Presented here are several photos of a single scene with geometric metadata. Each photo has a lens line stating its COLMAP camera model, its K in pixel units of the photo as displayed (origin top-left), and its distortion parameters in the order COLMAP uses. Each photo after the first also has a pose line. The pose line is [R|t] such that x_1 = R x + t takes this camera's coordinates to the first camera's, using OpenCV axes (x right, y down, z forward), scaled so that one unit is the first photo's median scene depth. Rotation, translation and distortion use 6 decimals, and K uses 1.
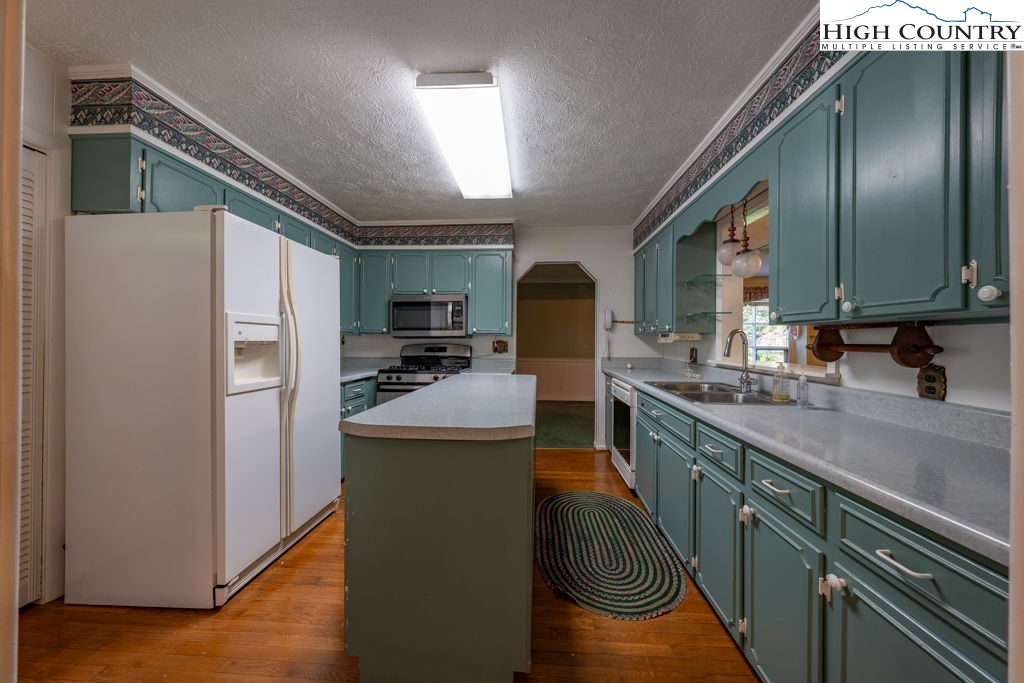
lens RADIAL K [[455.8, 0, 505.3], [0, 455.8, 339.4], [0, 0, 1]] dist [-0.001152, -0.000462]
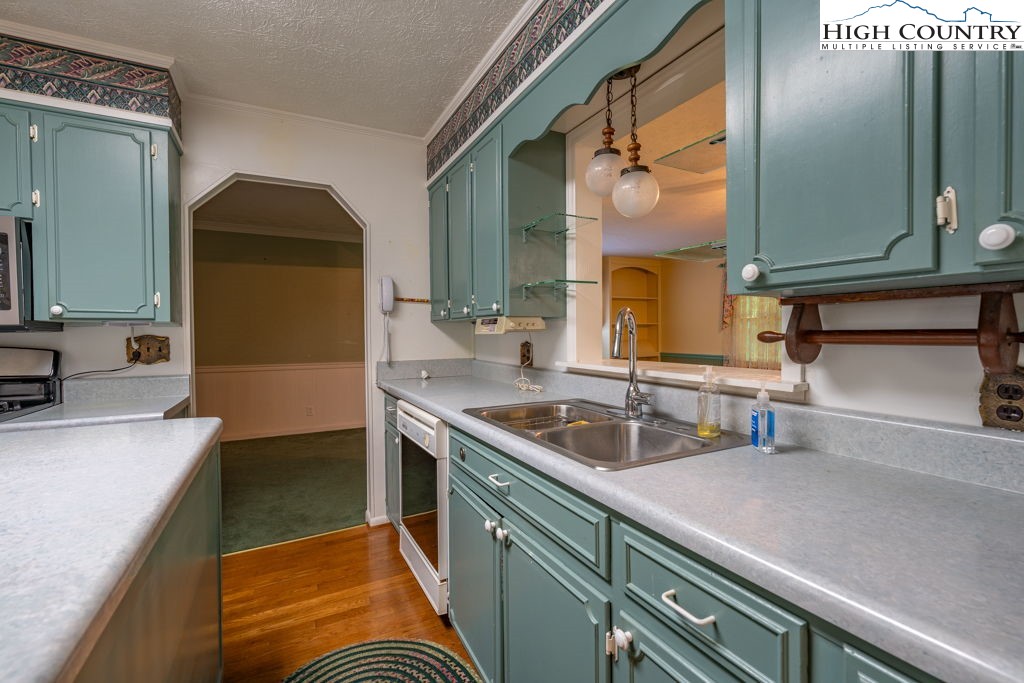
lens RADIAL K [[455.8, 0, 505.3], [0, 455.8, 339.4], [0, 0, 1]] dist [-0.001152, -0.000462]
pose [[0.880601, -0.020889, 0.473399, 0.094880], [0.014247, 0.999743, 0.017612, 0.003852], [-0.473645, -0.008764, 0.880672, 0.478602]]
